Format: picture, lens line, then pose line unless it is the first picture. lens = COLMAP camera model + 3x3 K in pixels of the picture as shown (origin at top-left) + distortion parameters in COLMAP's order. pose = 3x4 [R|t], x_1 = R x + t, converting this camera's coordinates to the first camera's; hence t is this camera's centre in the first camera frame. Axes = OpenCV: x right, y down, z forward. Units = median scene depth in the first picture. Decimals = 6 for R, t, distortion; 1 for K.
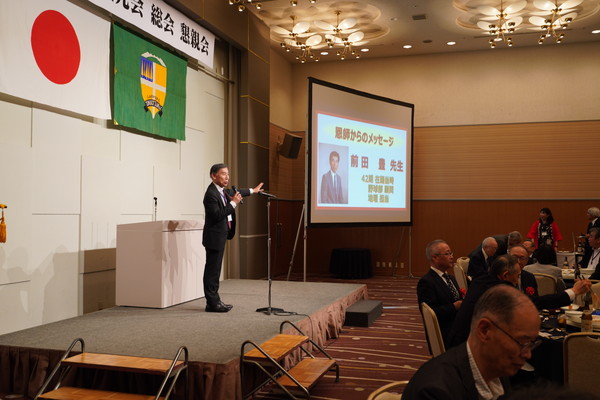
lens RADIAL K [[603.9, 0, 300.0], [0, 603.9, 200.0], [0, 0, 1]] dist [-0.004828, 0.001457]
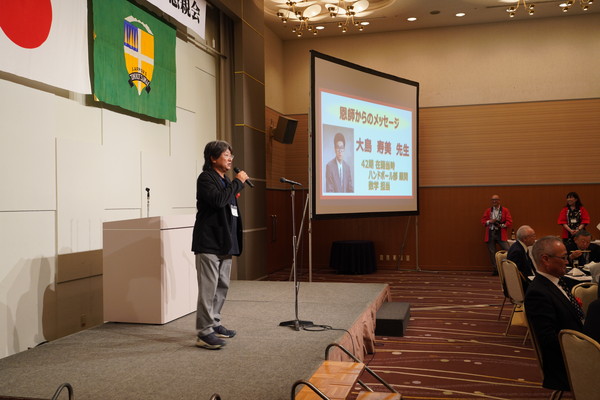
lens RADIAL K [[603.9, 0, 300.0], [0, 603.9, 200.0], [0, 0, 1]] dist [-0.004828, 0.001457]
pose [[0.998739, -0.018512, 0.046671, -0.051951], [0.017710, 0.999689, 0.017540, 0.000765], [-0.046981, -0.016691, 0.998756, 0.121547]]
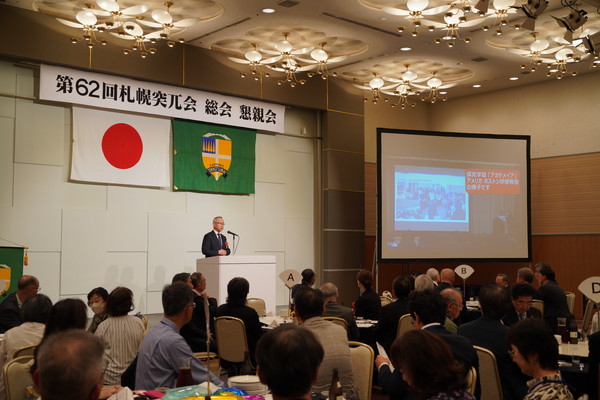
lens RADIAL K [[769.2, 0, 300.0], [0, 769.2, 200.0], [0, 0, 1]] dist [0.013709, 0.009010]
pose [[0.863826, -0.043464, -0.501912, 0.663290], [0.019824, 0.998432, -0.052342, 0.001830], [0.503400, 0.035264, 0.863334, -0.331359]]
